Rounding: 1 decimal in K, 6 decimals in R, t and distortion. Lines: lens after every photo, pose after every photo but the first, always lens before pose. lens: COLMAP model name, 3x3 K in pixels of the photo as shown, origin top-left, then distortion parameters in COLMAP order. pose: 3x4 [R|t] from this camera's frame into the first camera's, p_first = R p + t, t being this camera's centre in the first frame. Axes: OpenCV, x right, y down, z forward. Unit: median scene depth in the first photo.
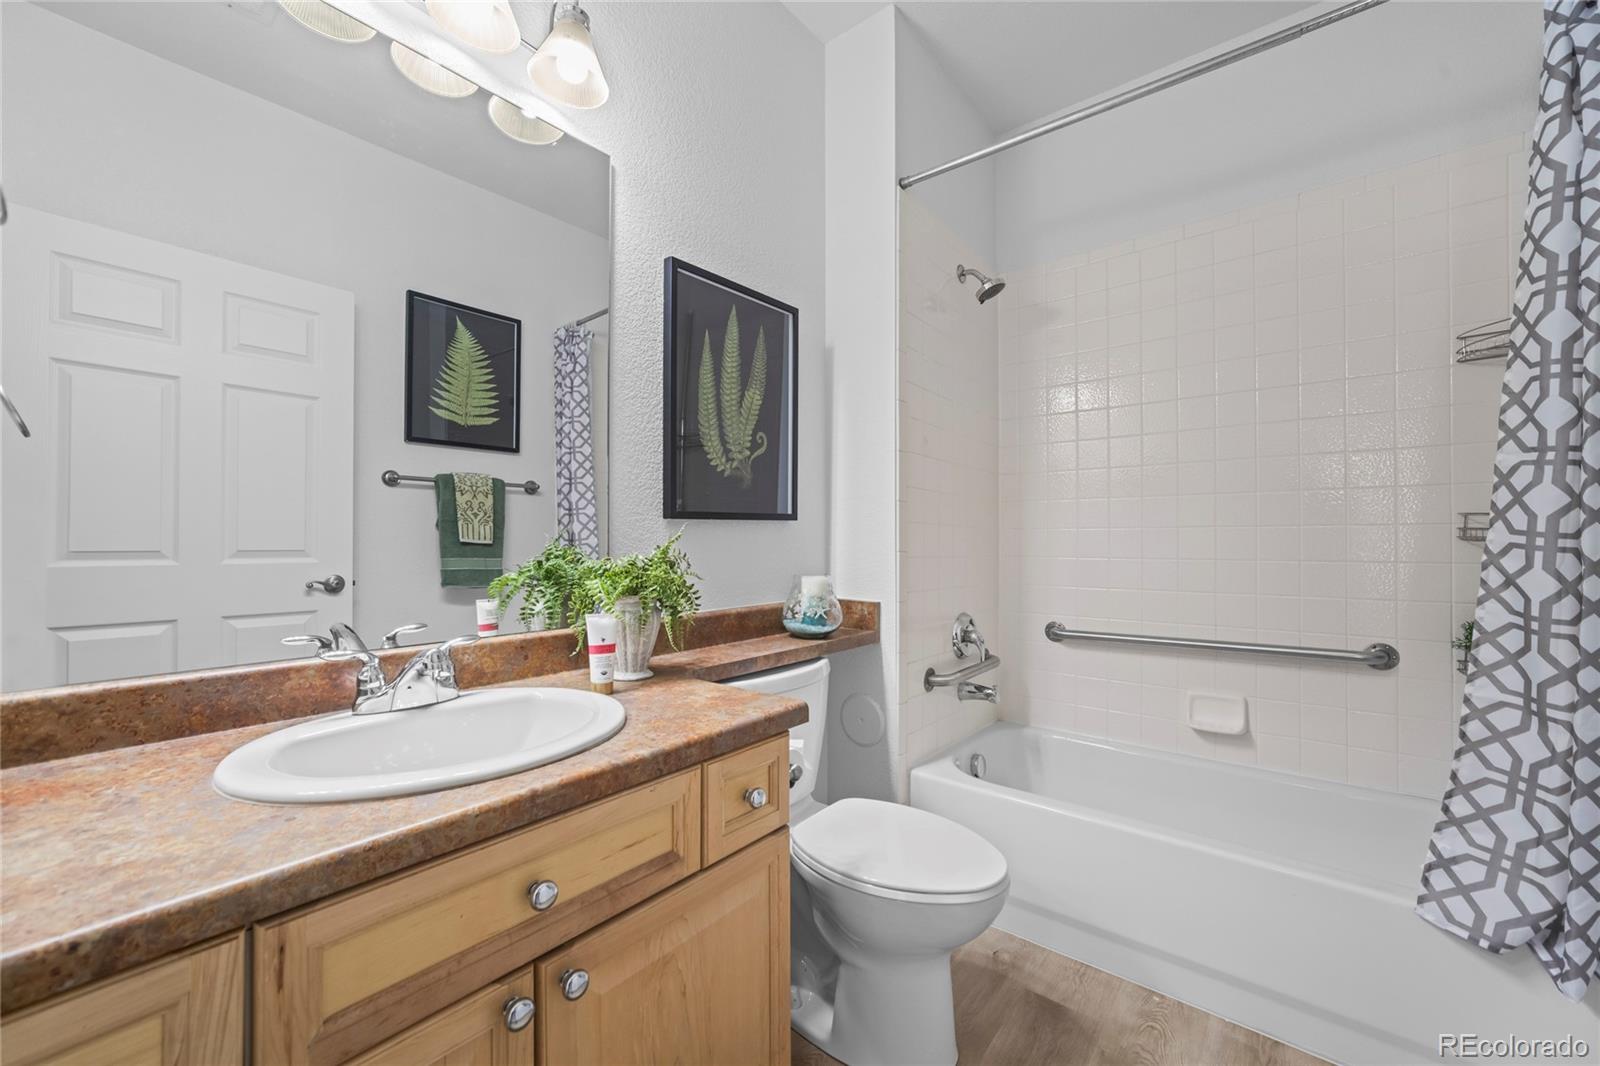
lens RADIAL K [[634.8, 0, 790.0], [0, 634.8, 533.0], [0, 0, 1]] dist [-0.021227, 0.008076]
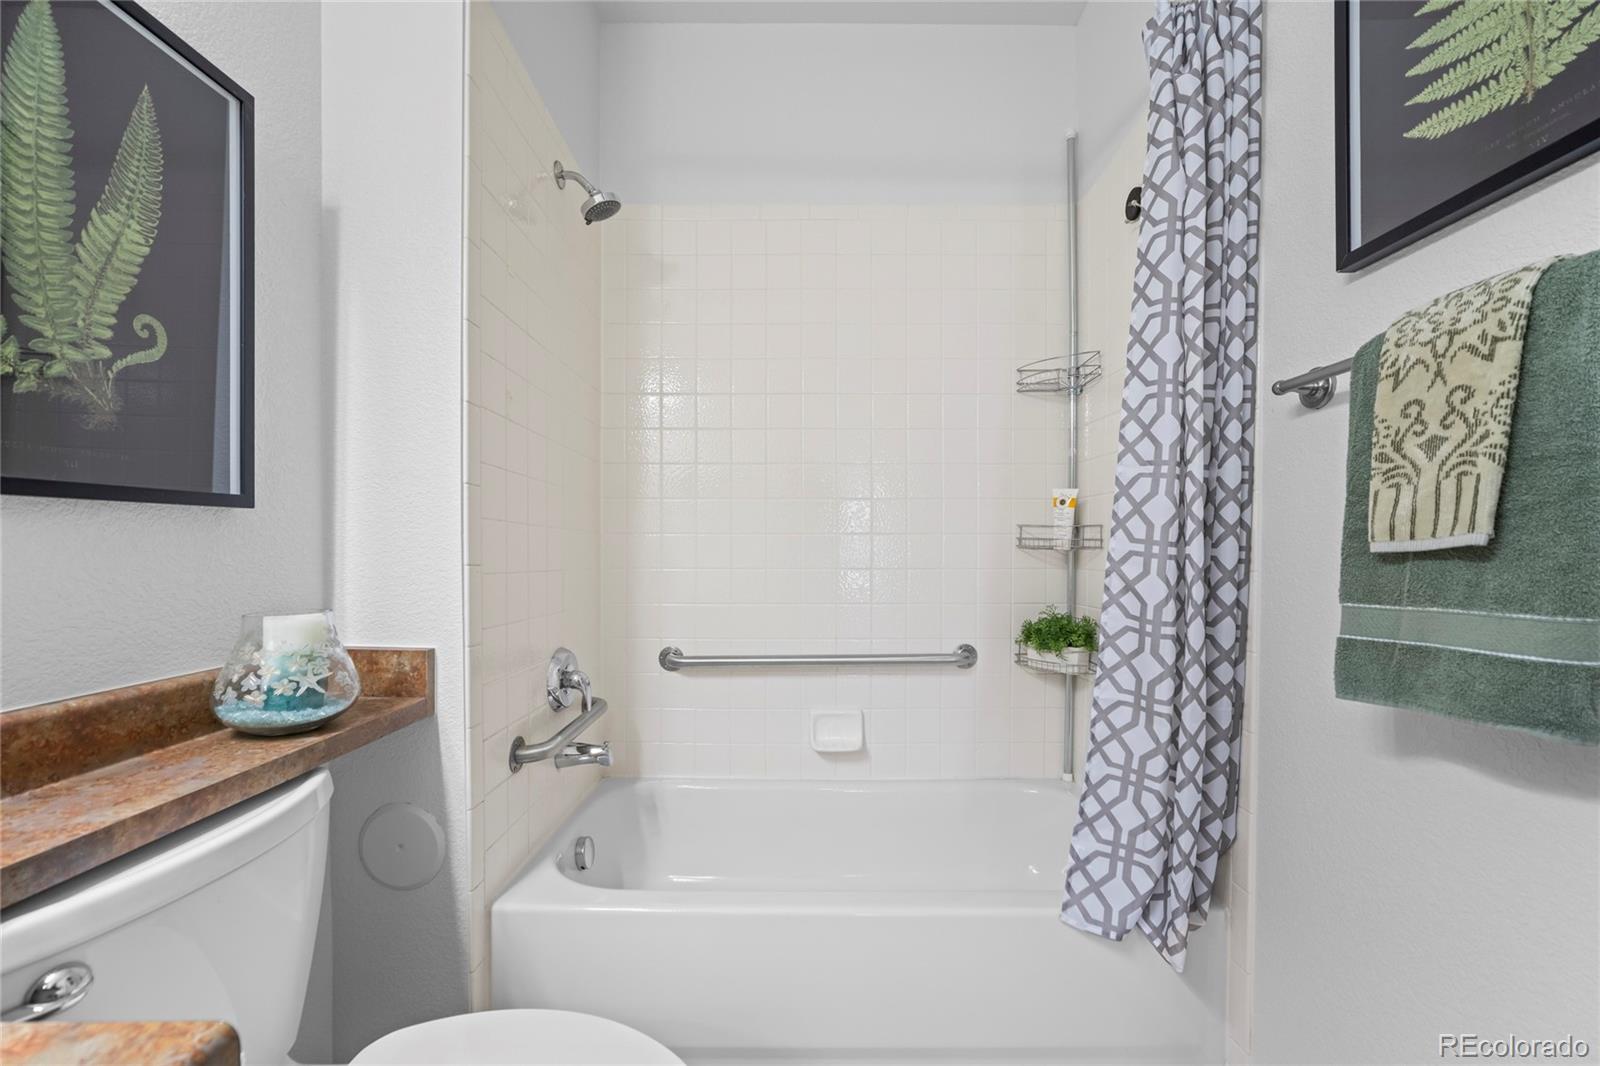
lens RADIAL K [[634.8, 0, 802.5], [0, 634.8, 560.0], [0, 0, 1]] dist [-0.021227, 0.008076]
pose [[0.767142, -0.008823, 0.641416, 0.028840], [-0.009542, 0.999638, 0.025164, 0.006329], [-0.641406, -0.025425, 0.766780, 0.346546]]
